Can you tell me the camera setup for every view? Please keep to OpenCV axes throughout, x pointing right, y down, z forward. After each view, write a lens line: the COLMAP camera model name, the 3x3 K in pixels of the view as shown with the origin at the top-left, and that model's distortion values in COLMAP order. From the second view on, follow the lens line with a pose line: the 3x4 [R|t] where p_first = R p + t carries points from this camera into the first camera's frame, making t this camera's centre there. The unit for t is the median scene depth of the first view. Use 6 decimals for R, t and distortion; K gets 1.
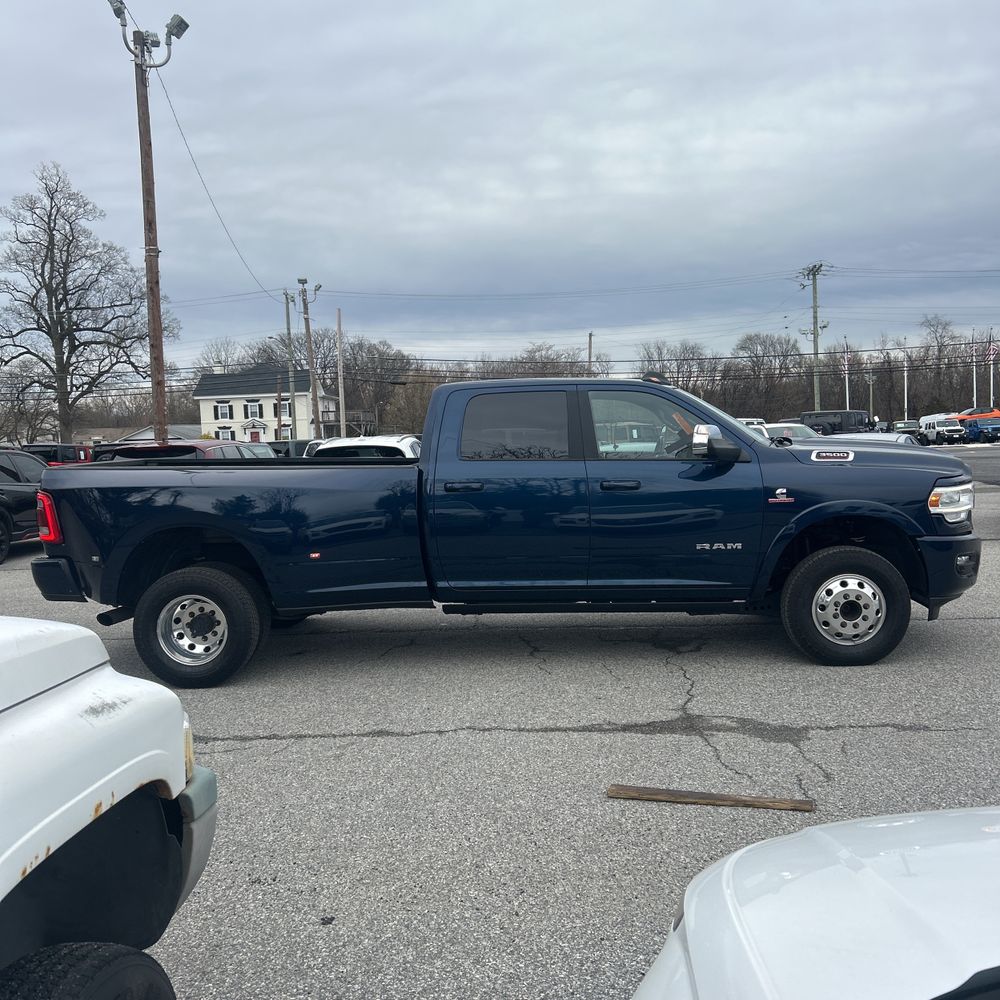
lens RADIAL K [[1009.7, 0, 493.4], [0, 1009.7, 497.8], [0, 0, 1]] dist [0.007545, 0.000000]
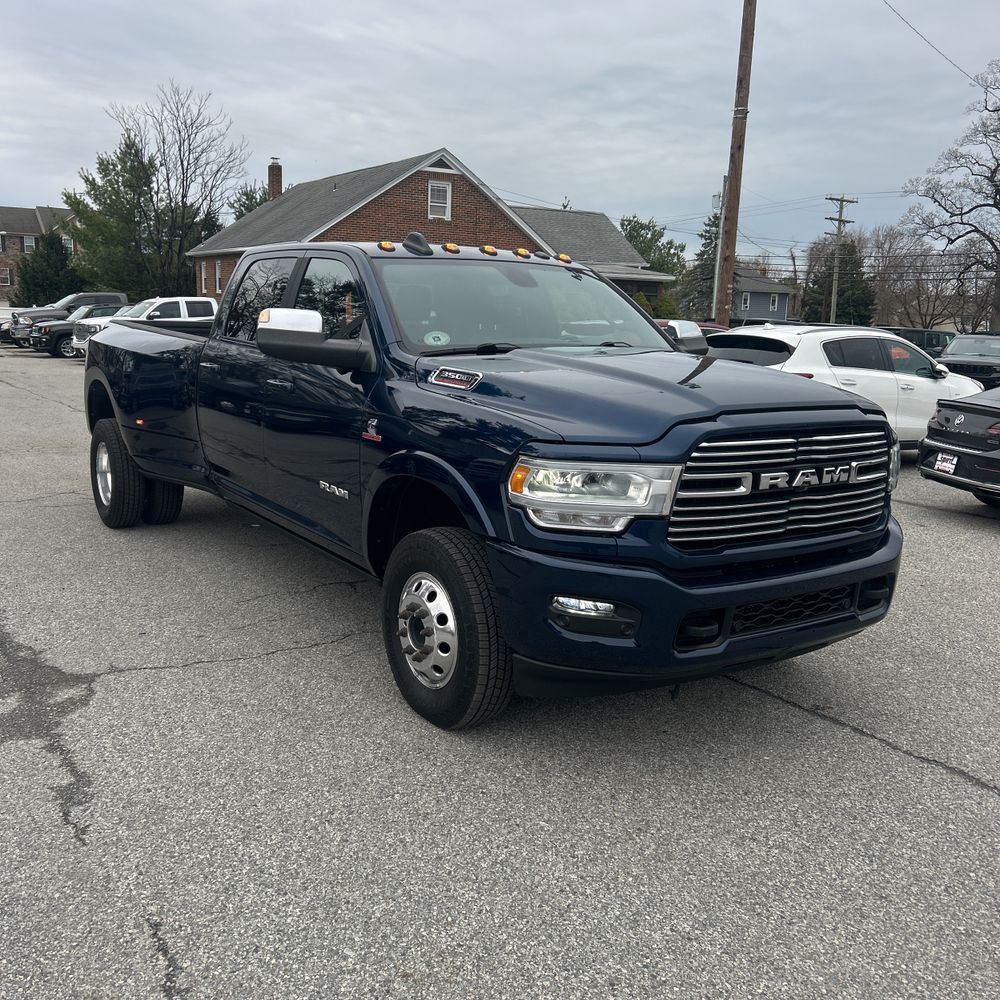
lens RADIAL K [[1009.7, 0, 494.1], [0, 1009.7, 498.9], [0, 0, 1]] dist [0.007545, 0.000000]
pose [[0.596500, 0.191688, -0.779386, 0.081513], [-0.100826, 0.981265, 0.164172, -0.006948], [0.796255, -0.019346, 0.604652, 0.065088]]
